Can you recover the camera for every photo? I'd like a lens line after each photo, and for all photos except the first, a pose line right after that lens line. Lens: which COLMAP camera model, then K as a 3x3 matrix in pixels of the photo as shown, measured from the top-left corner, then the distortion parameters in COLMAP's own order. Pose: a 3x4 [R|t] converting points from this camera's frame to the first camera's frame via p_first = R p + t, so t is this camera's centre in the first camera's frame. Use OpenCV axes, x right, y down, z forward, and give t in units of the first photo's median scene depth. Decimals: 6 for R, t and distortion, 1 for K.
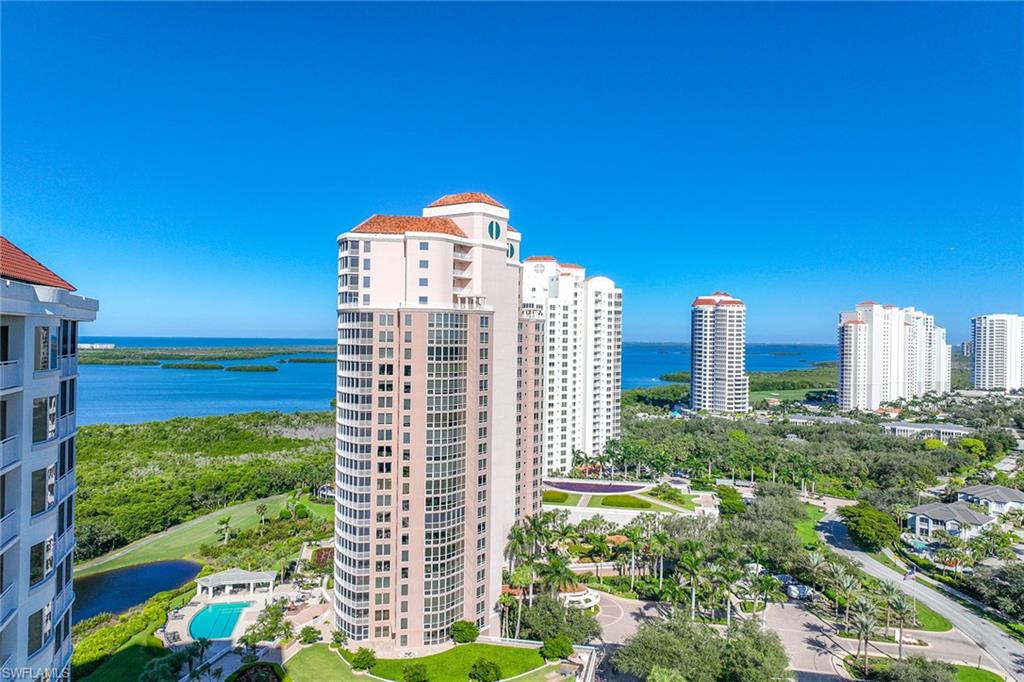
lens RADIAL K [[636.9, 0, 511.9], [0, 636.9, 335.9], [0, 0, 1]] dist [0.028392, -0.001300]
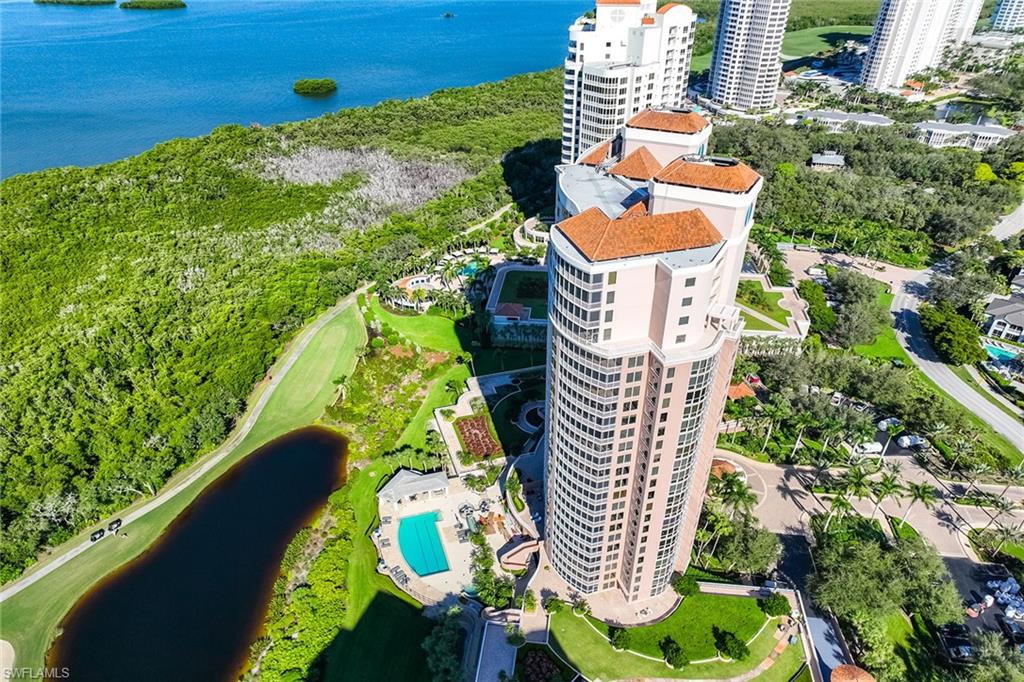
lens RADIAL K [[636.9, 0, 514.2], [0, 636.9, 336.9], [0, 0, 1]] dist [0.028392, -0.001300]
pose [[0.994517, -0.074718, 0.073162, -0.323156], [0.021627, 0.831463, 0.555159, -0.409801], [-0.102312, -0.550532, 0.828520, 0.248018]]
